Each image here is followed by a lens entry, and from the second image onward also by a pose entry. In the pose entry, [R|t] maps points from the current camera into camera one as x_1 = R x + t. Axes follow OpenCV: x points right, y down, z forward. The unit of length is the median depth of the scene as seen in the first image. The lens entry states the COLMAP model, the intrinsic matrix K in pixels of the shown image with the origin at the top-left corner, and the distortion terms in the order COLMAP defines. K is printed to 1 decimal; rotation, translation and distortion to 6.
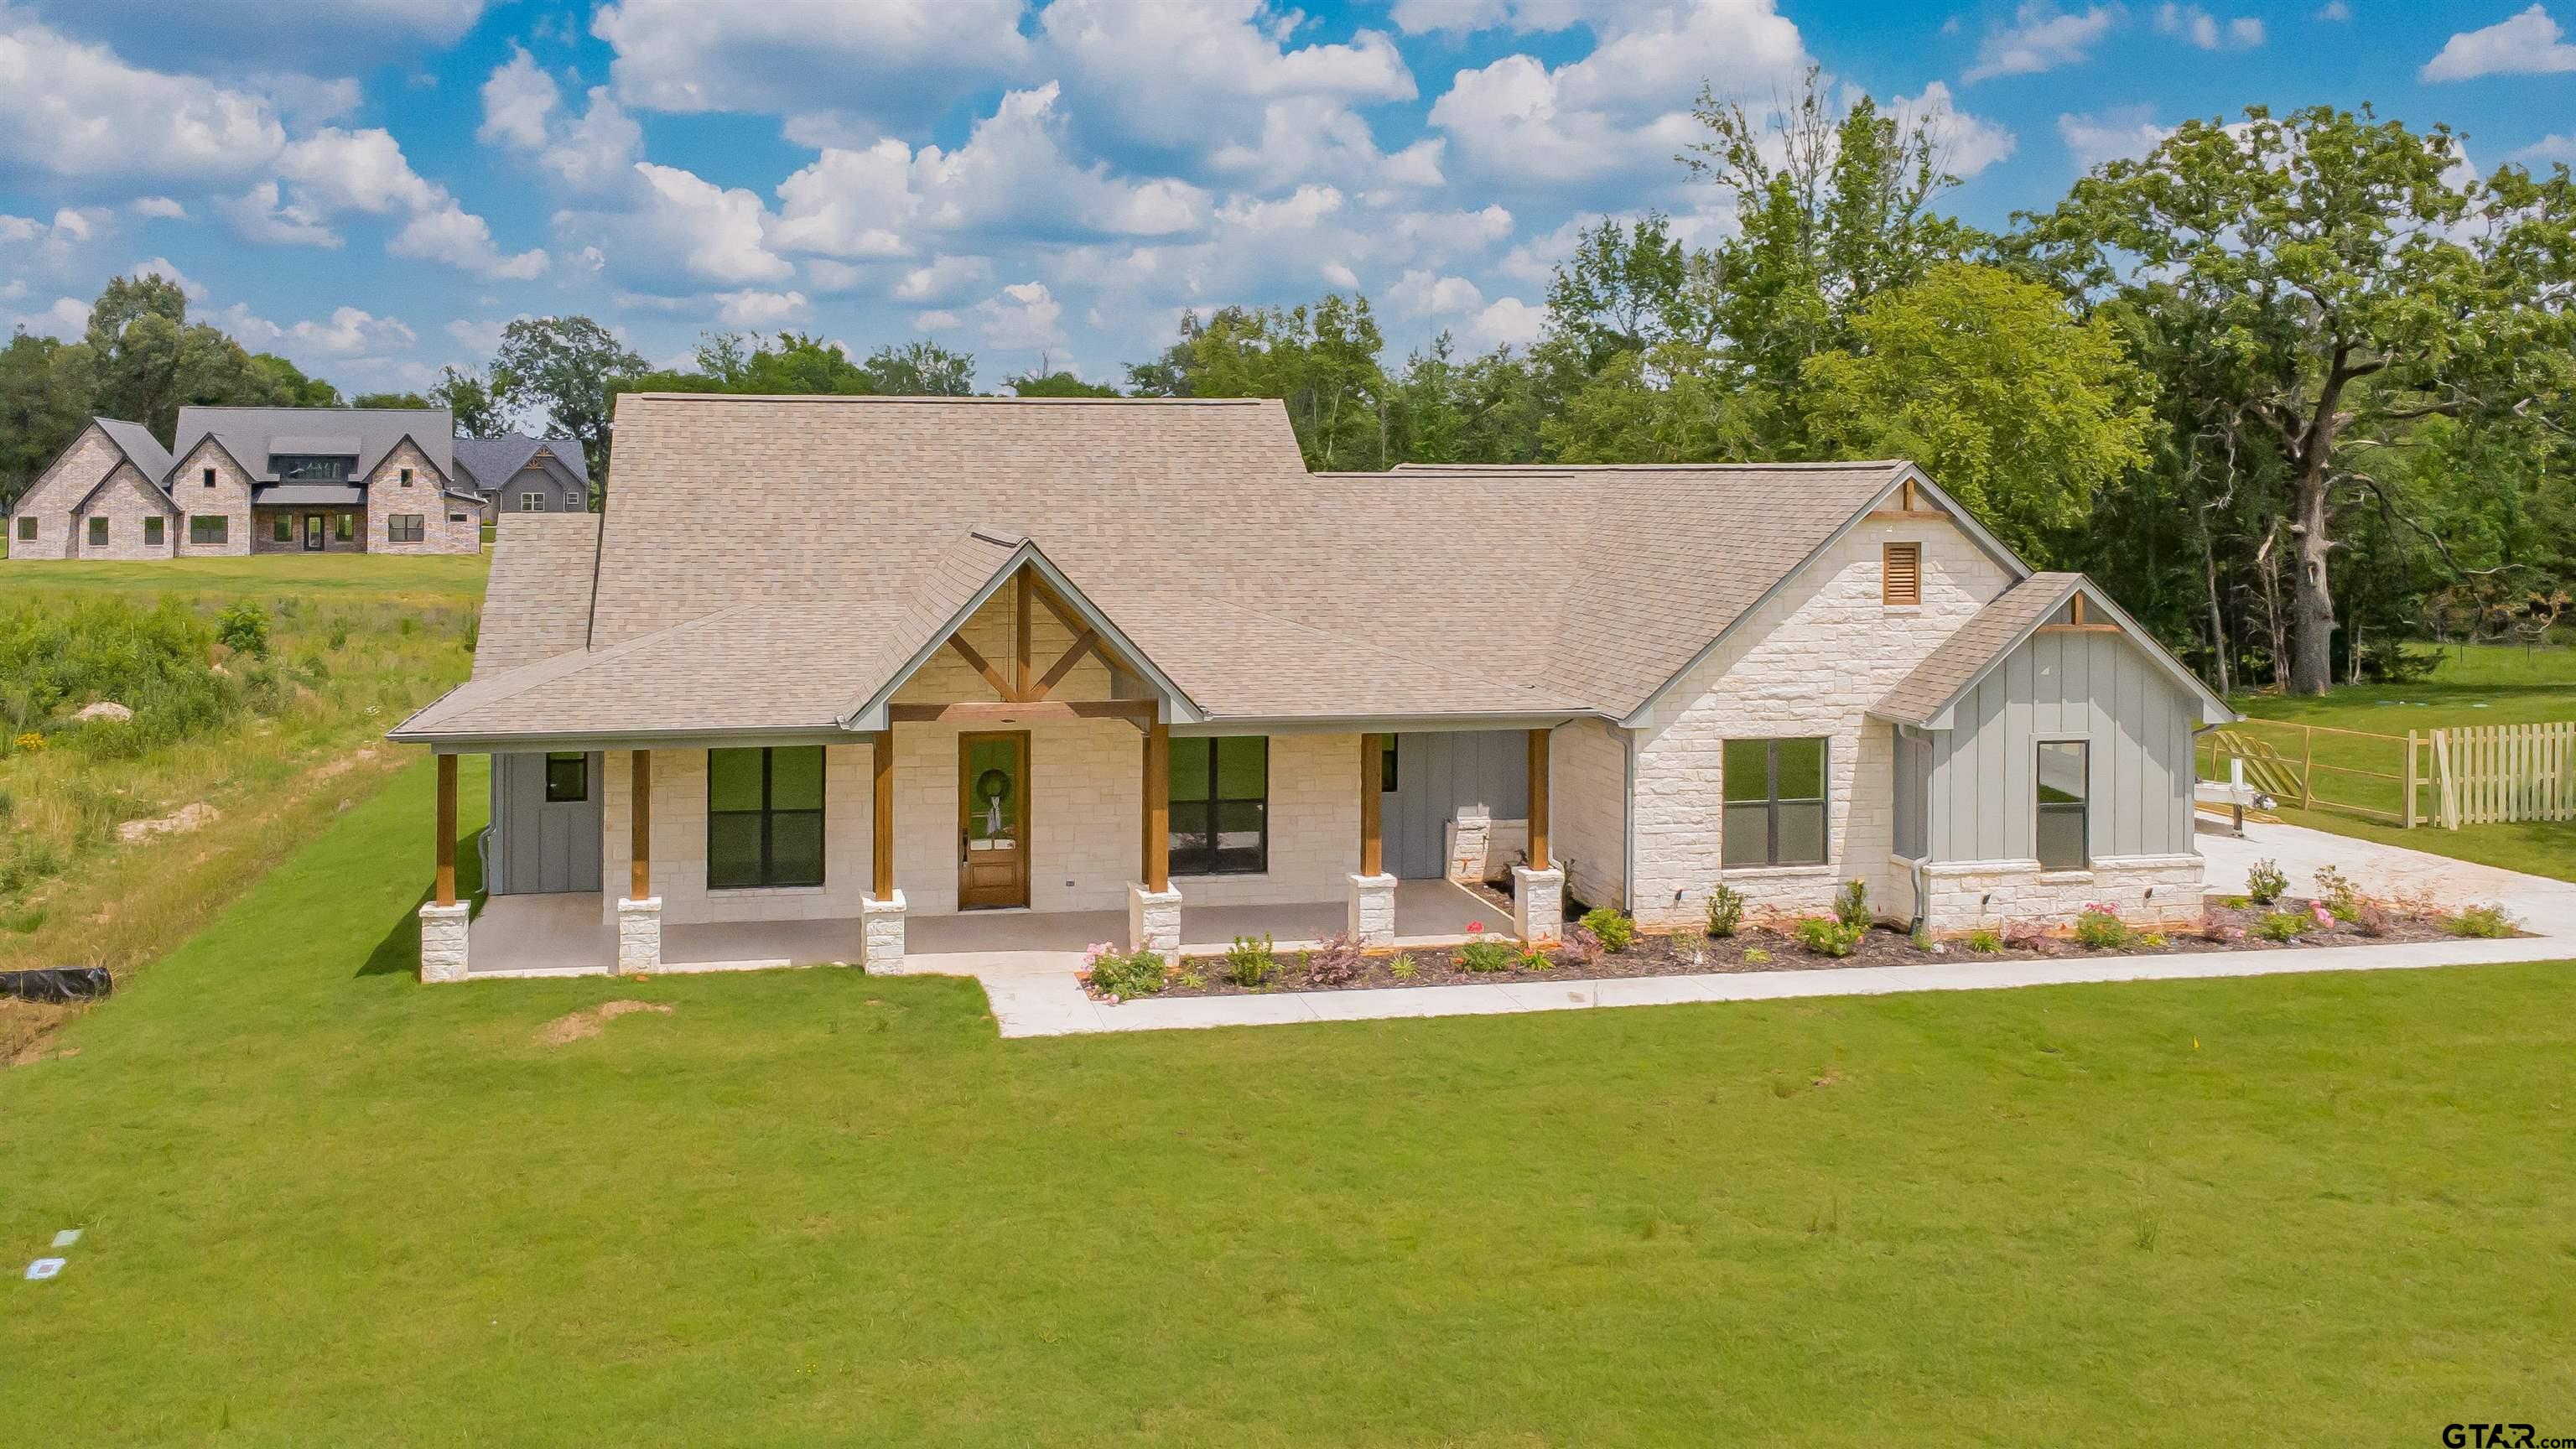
lens RADIAL K [[1915.0, 0, 1088.1], [0, 1915.0, 450.0], [0, 0, 1]] dist [0.005662, -0.002203]
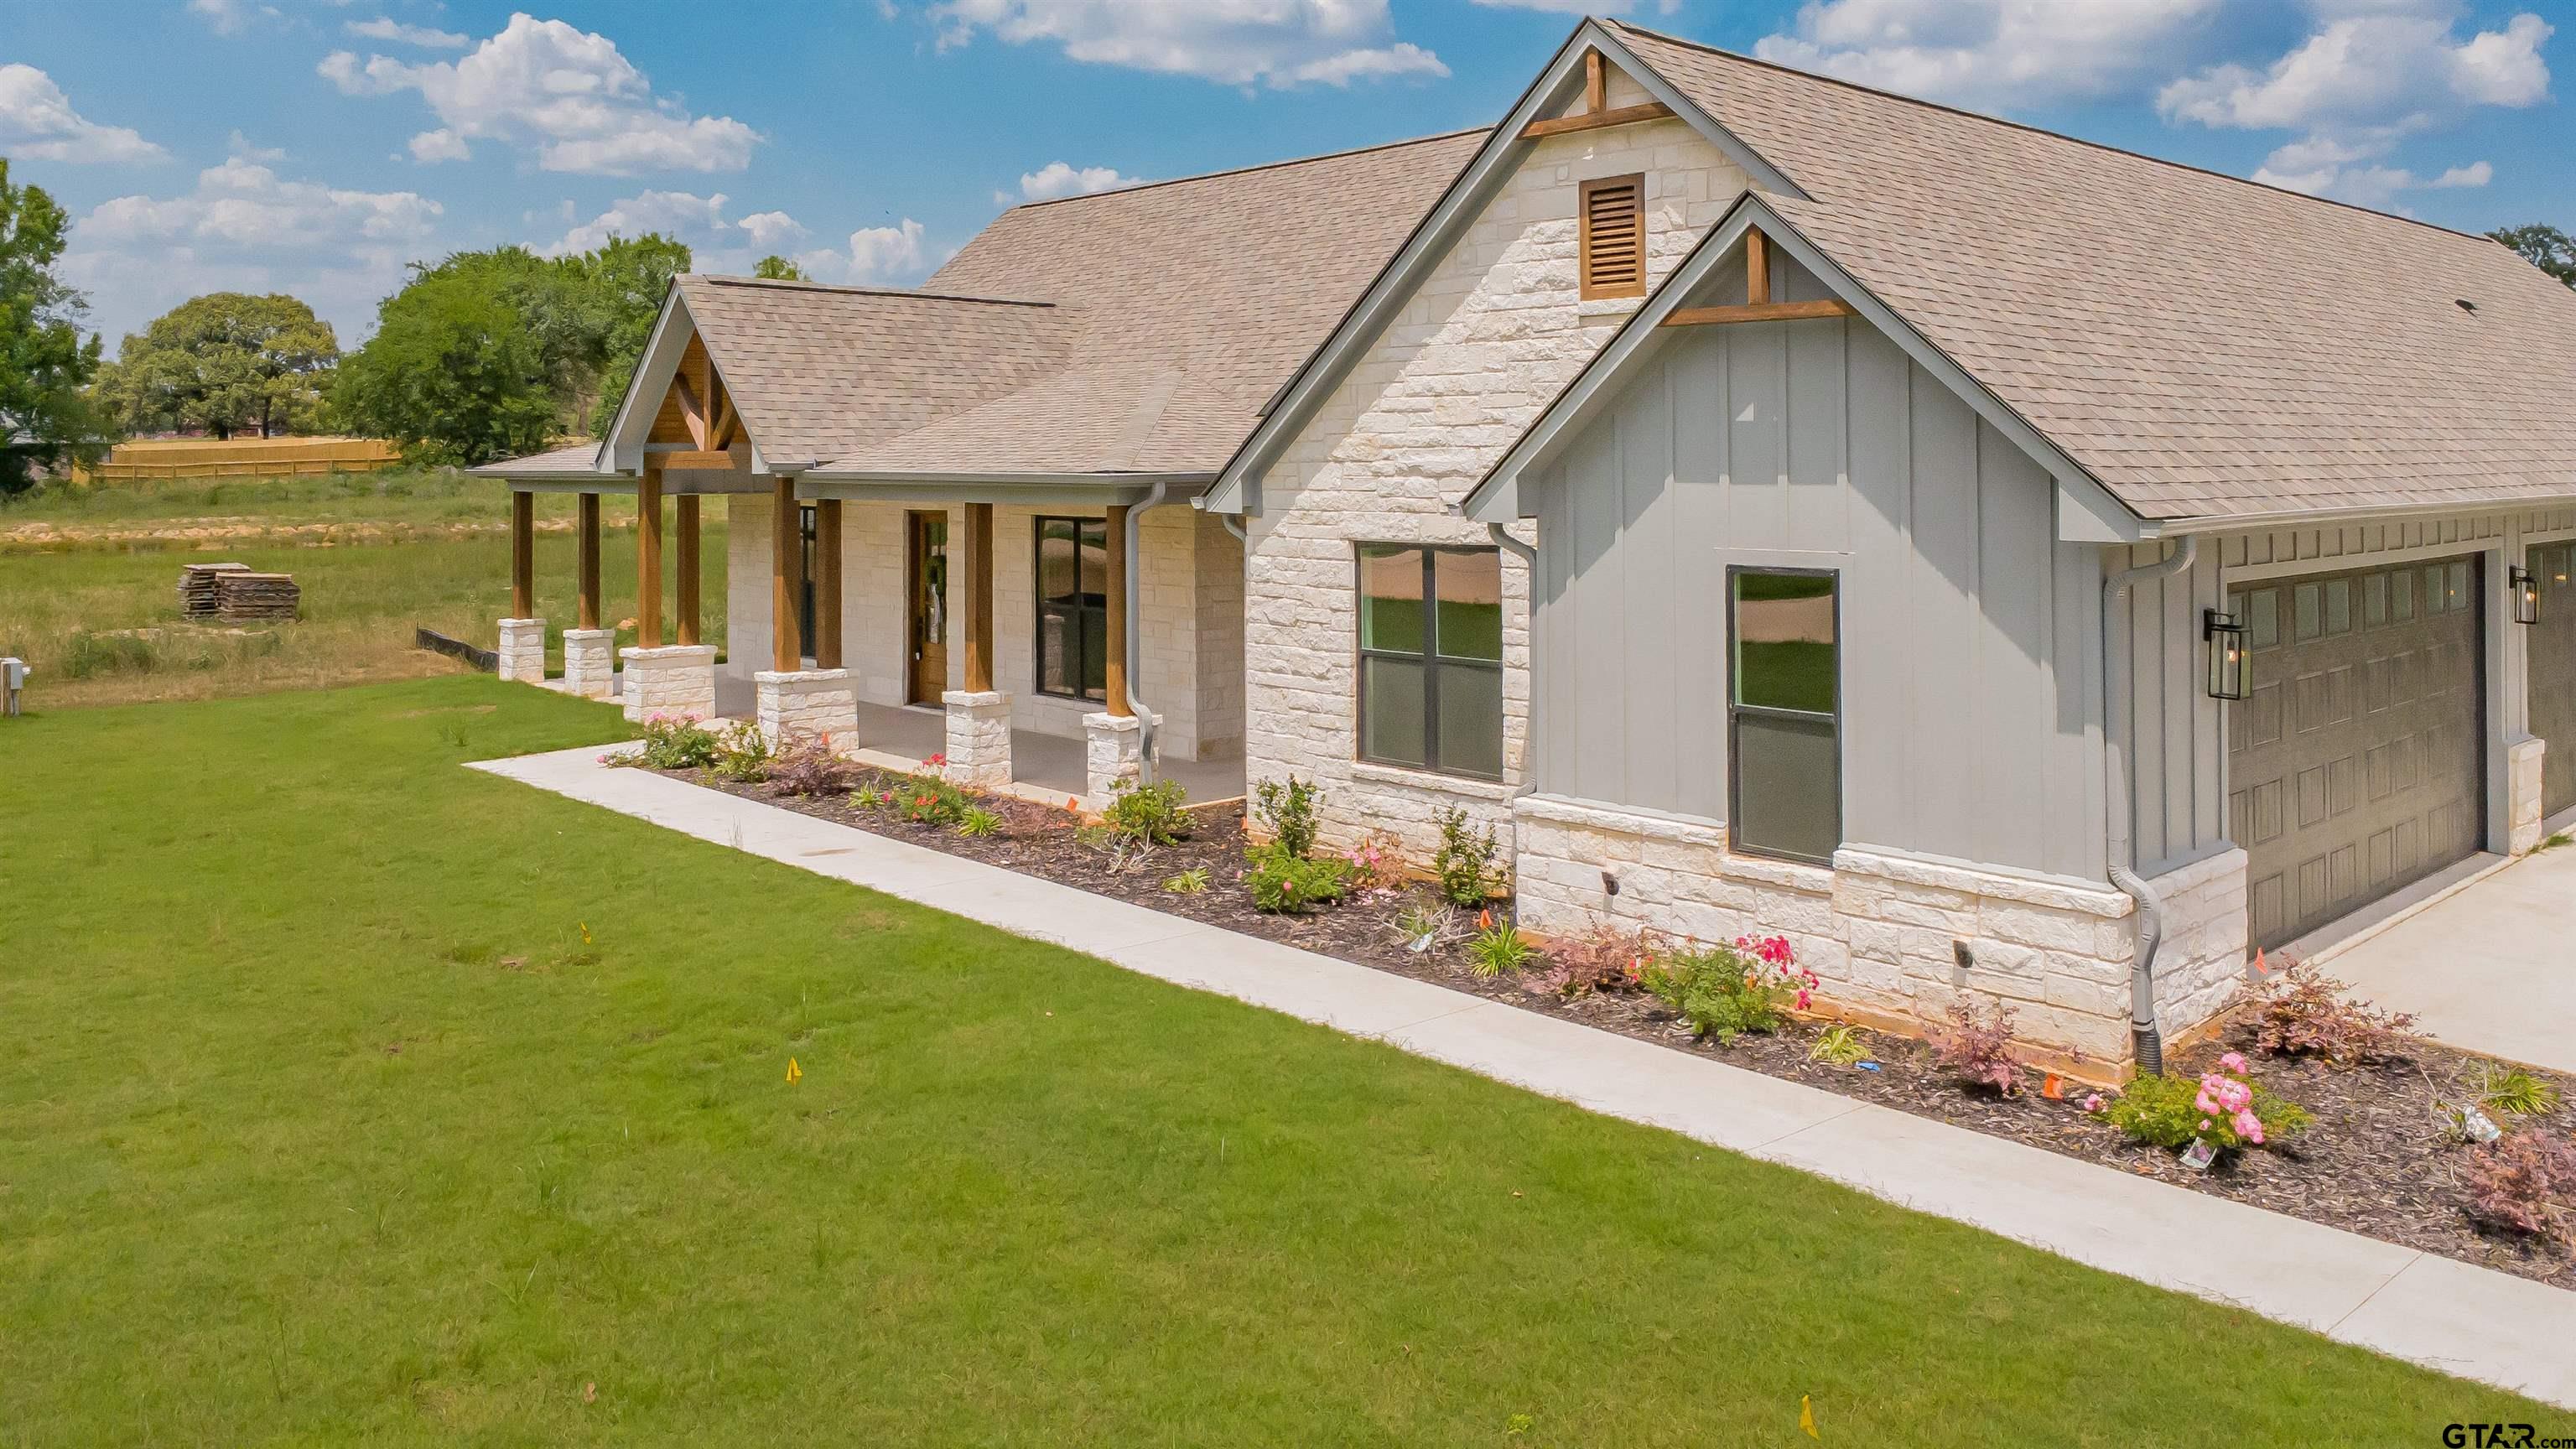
lens RADIAL K [[1884.4, 0, 1284.8], [0, 1884.4, 416.7], [0, 0, 1]] dist [0.000754, -0.006375]
pose [[0.567401, -0.018890, -0.823225, 0.732540], [0.009302, 0.999820, -0.016531, 0.111352], [0.823389, 0.001722, 0.567475, 0.595657]]
